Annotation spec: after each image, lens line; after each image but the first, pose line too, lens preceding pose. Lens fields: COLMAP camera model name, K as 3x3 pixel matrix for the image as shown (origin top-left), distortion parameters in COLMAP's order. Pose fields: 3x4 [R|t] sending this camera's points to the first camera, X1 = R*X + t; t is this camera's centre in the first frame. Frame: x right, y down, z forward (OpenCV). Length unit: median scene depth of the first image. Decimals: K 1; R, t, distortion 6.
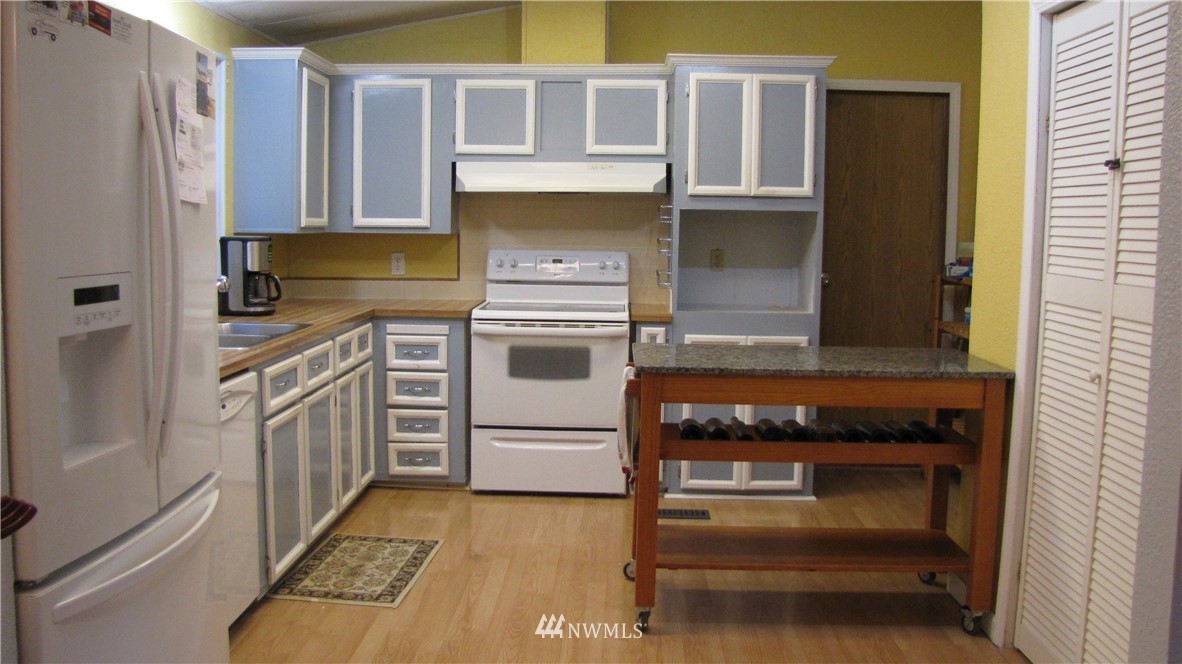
lens RADIAL K [[1036.5, 0, 586.5], [0, 1036.5, 309.0], [0, 0, 1]] dist [-0.182136, 0.163066]
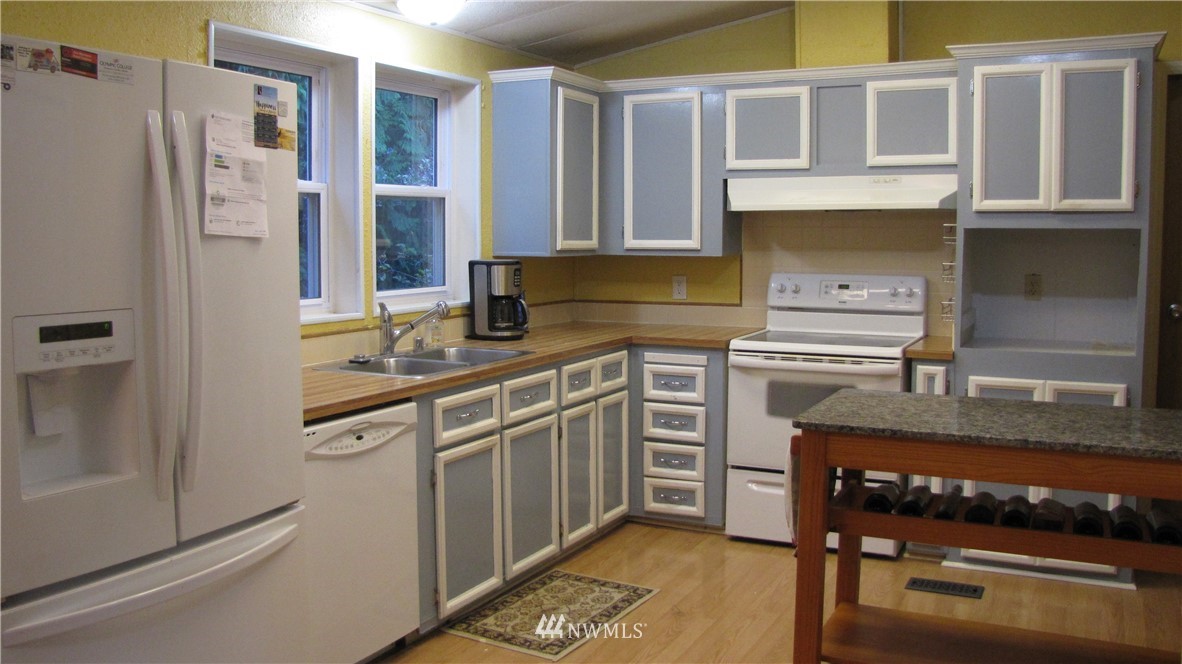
lens RADIAL K [[1036.5, 0, 586.5], [0, 1036.5, 309.0], [0, 0, 1]] dist [-0.182136, 0.163066]
pose [[0.904210, 0.017176, -0.426743, 0.164229], [-0.022815, 0.999707, -0.008106, -0.016164], [0.426478, 0.017066, 0.904337, 0.114930]]
